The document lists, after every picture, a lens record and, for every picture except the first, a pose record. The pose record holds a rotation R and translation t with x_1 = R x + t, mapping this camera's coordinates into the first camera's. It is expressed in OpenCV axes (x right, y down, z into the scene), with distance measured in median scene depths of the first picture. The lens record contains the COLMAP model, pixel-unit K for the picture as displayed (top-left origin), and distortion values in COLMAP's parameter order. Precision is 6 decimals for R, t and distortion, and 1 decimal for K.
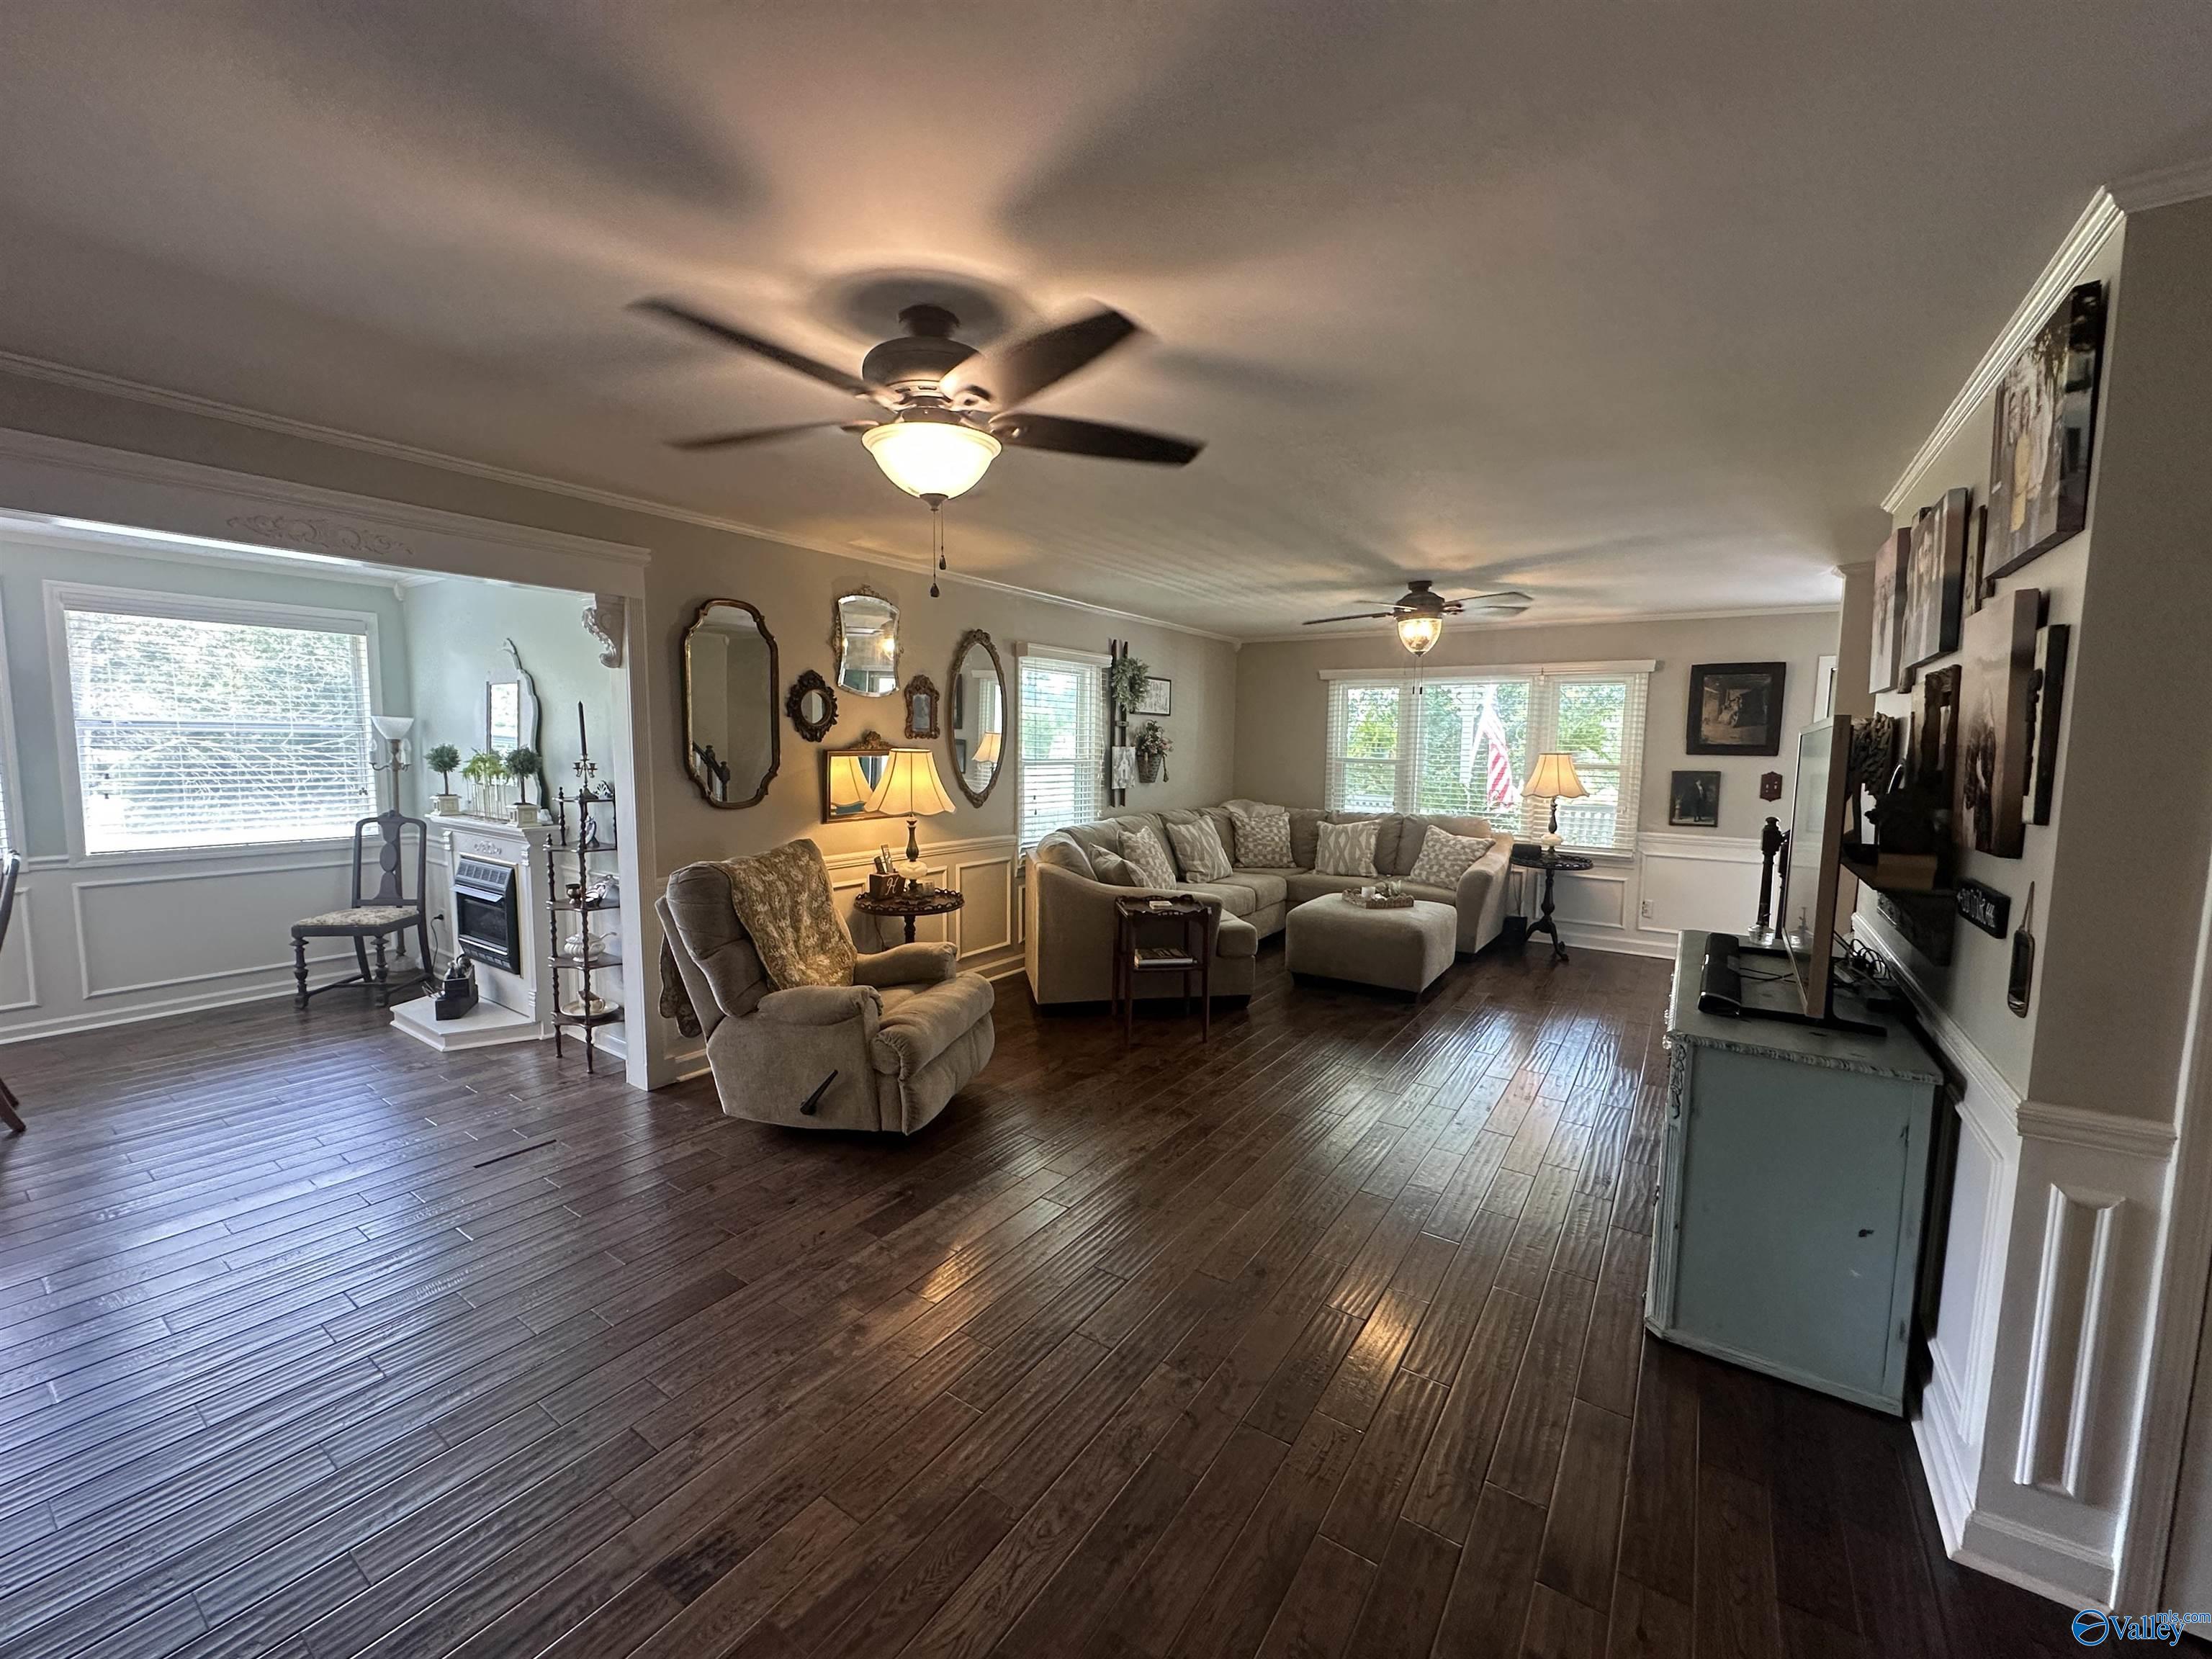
lens RADIAL K [[888.7, 0, 1110.0], [0, 888.7, 826.2], [0, 0, 1]] dist [0.001307, 0.000100]
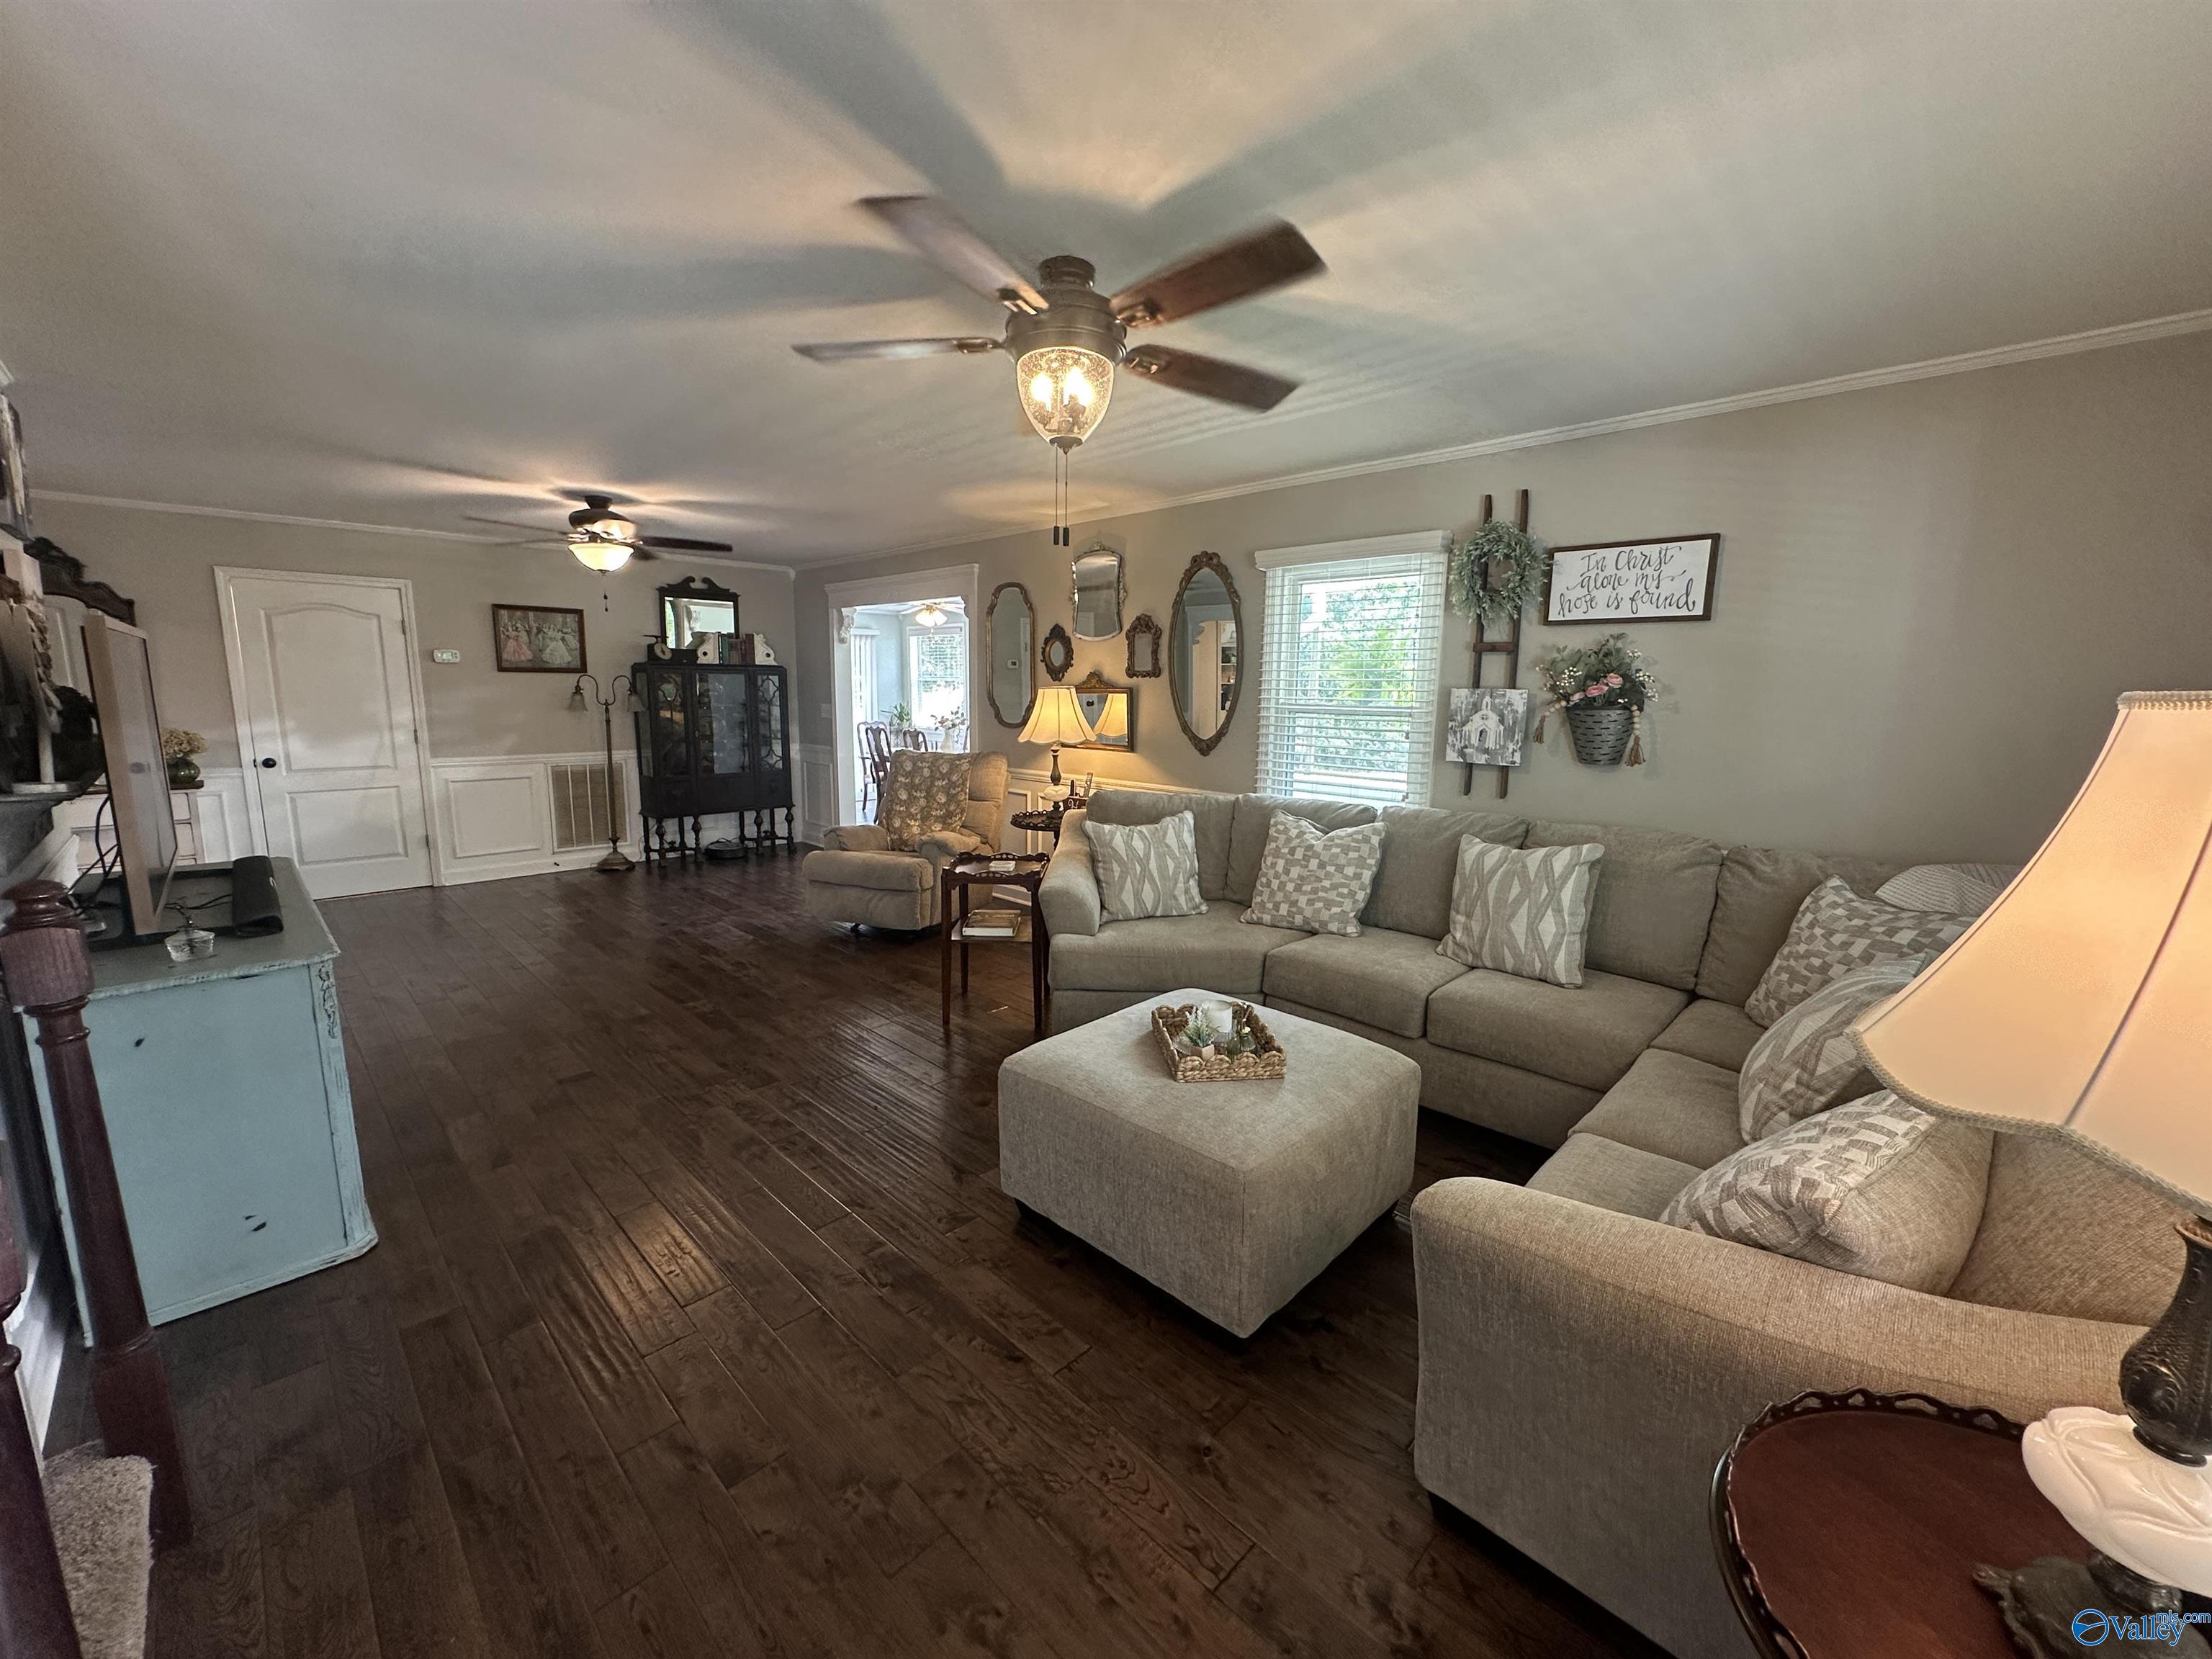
lens RADIAL K [[888.7, 0, 1110.0], [0, 888.7, 826.2], [0, 0, 1]] dist [0.001307, 0.000100]
pose [[-0.188793, 0.138610, -0.972185, 0.789005], [-0.107521, 0.981119, 0.160763, -0.089183], [0.976113, 0.134881, -0.170325, 1.130828]]
